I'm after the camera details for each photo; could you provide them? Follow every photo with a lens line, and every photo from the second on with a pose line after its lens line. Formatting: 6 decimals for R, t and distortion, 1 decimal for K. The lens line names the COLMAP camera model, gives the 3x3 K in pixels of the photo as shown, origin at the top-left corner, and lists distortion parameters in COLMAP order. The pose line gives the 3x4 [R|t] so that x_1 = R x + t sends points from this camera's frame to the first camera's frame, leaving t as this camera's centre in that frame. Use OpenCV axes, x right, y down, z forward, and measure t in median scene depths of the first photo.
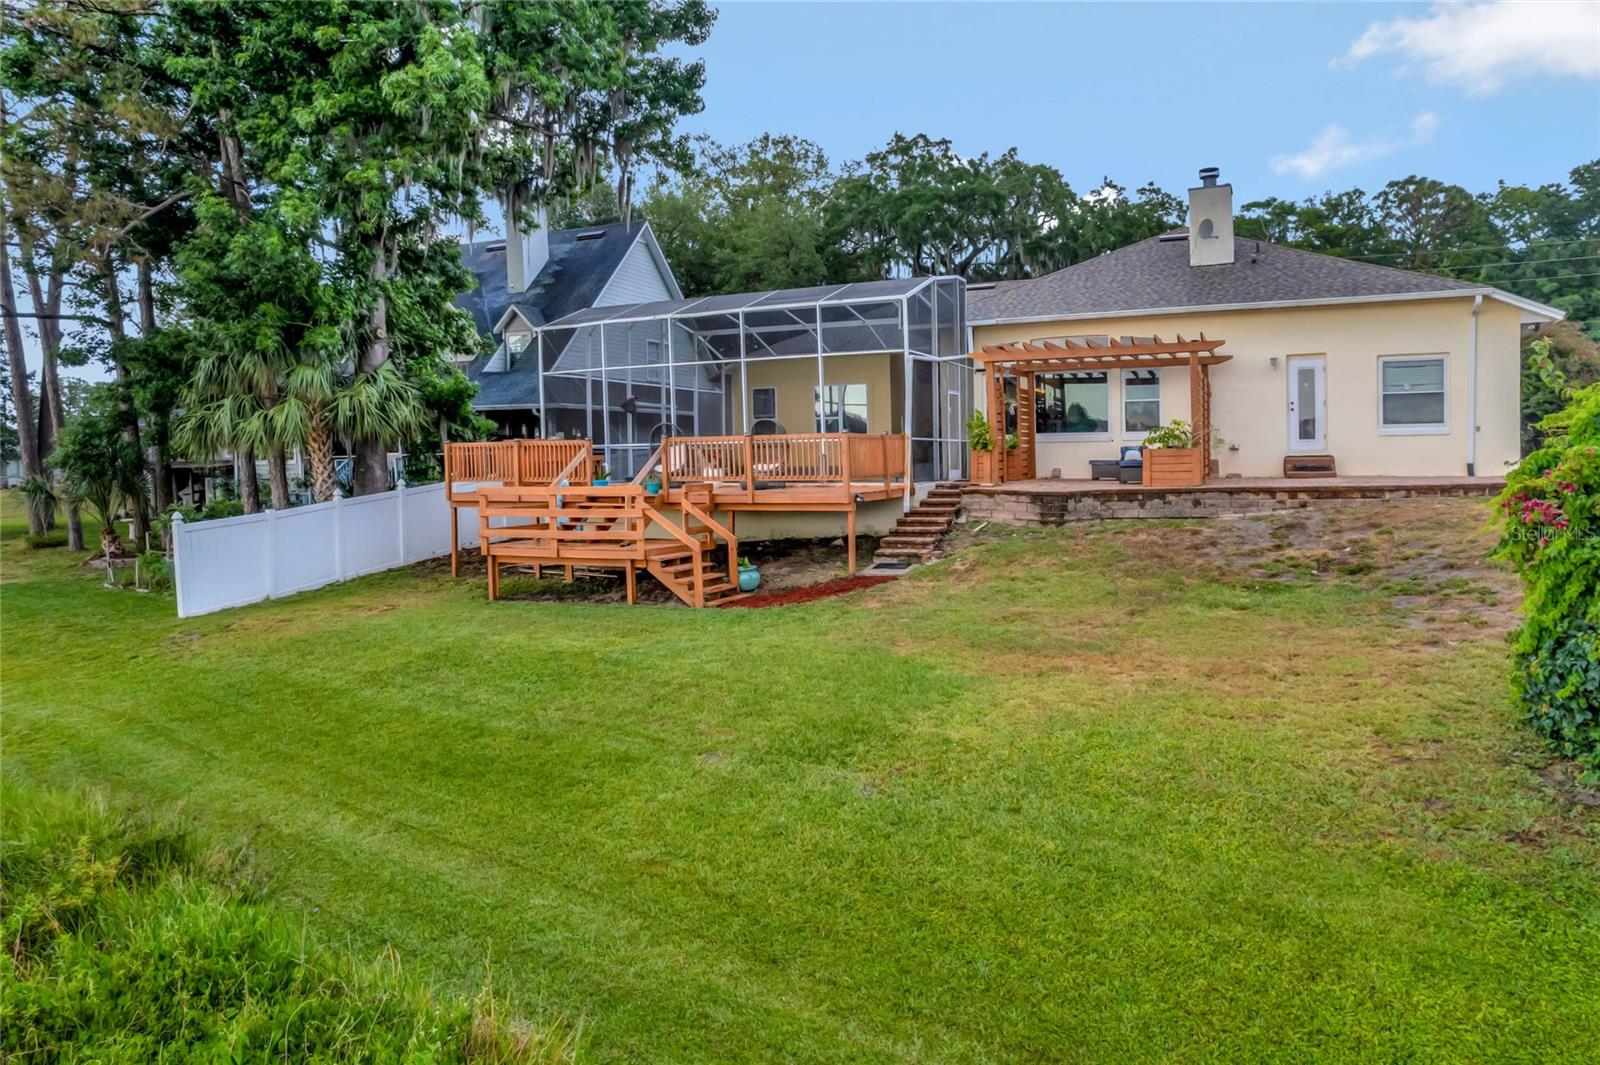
lens RADIAL K [[1007.2, 0, 800.6], [0, 1007.2, 486.2], [0, 0, 1]] dist [-0.082259, 0.065140]
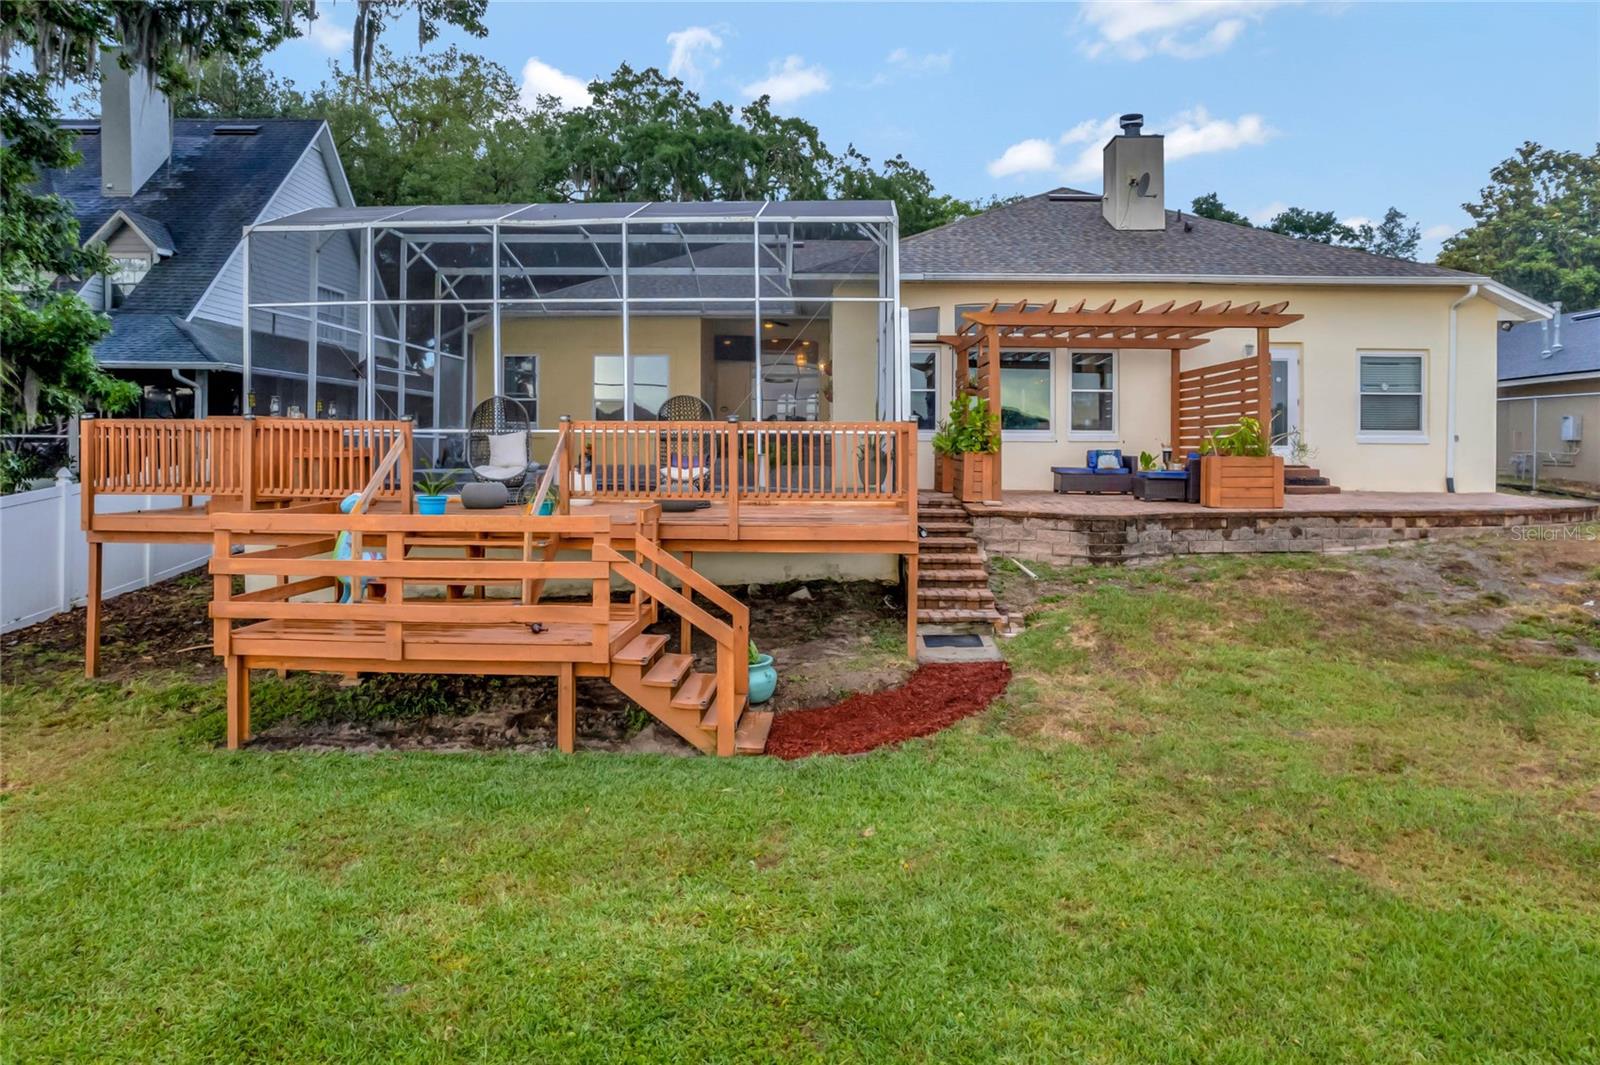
lens RADIAL K [[1068.2, 0, 796.3], [0, 1068.2, 448.7], [0, 0, 1]] dist [-0.089311, 0.085264]
pose [[0.935463, 0.021616, 0.352763, -0.177562], [-0.010963, 0.999422, -0.032171, -0.012439], [-0.353255, 0.026228, 0.935159, 0.324338]]
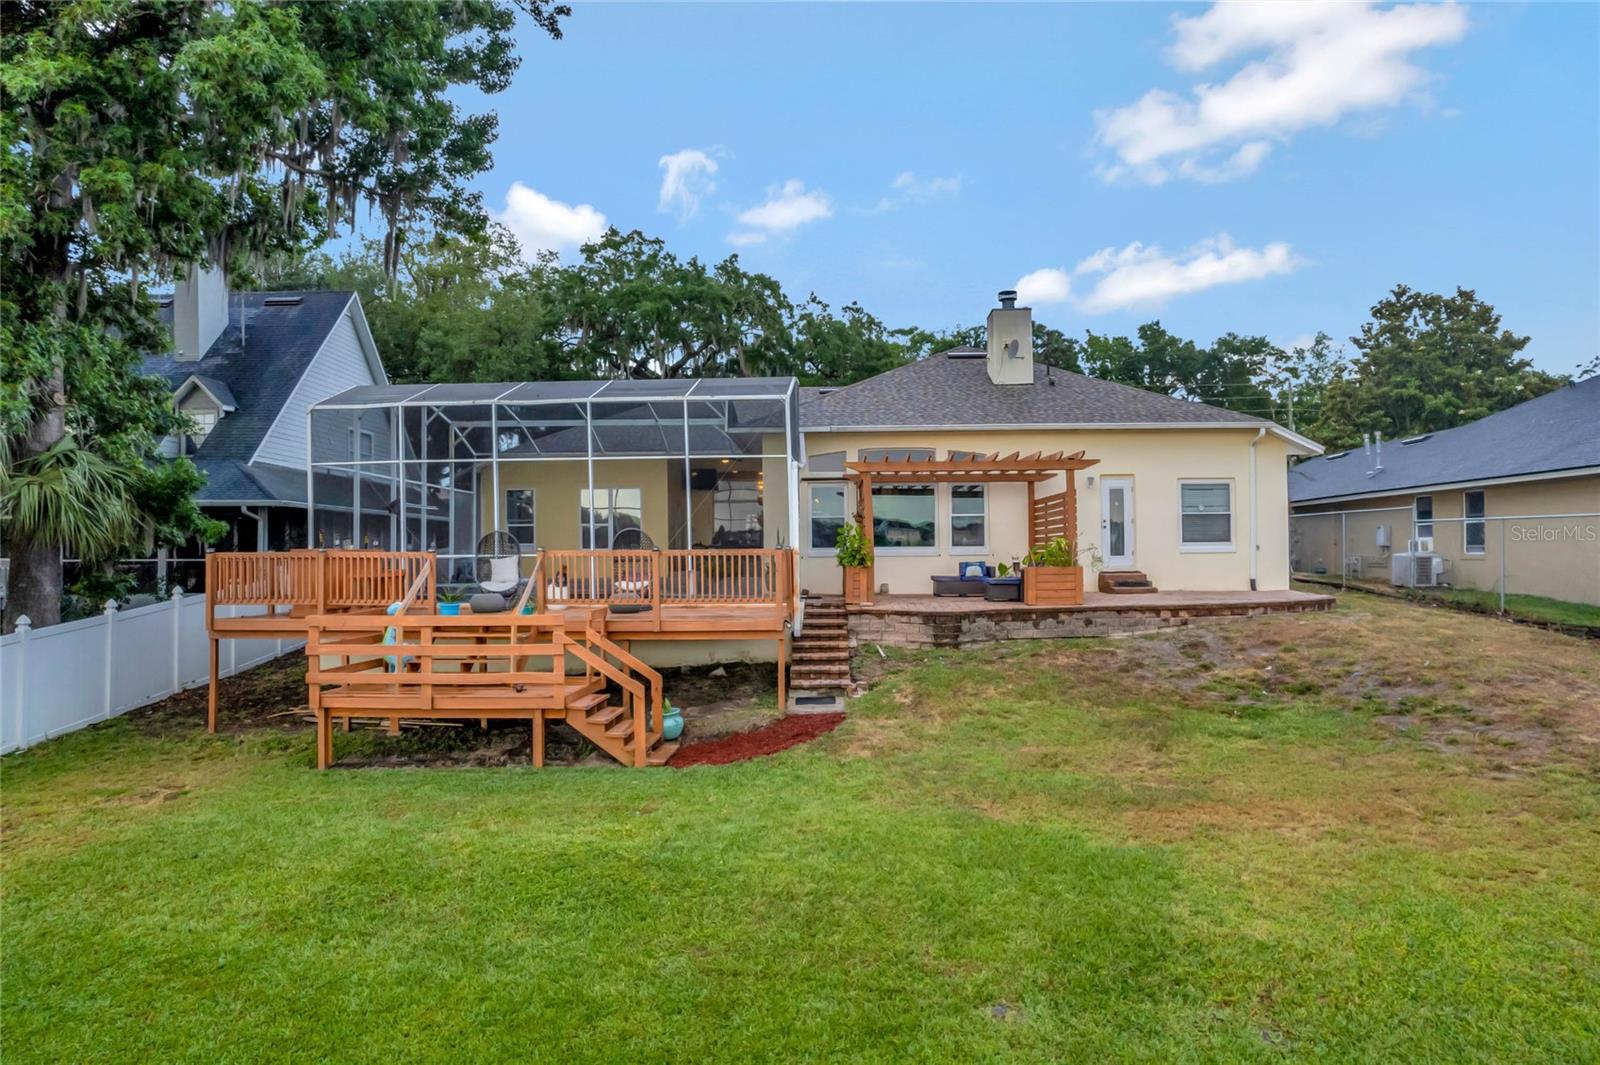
lens RADIAL K [[1006.7, 0, 800.0], [0, 1006.7, 532.5], [0, 0, 1]] dist [-0.077735, 0.060207]
pose [[0.932272, 0.018012, 0.361309, -0.185579], [0.002629, 0.998396, -0.056555, -0.013439], [-0.361748, 0.053674, 0.930730, 0.138200]]
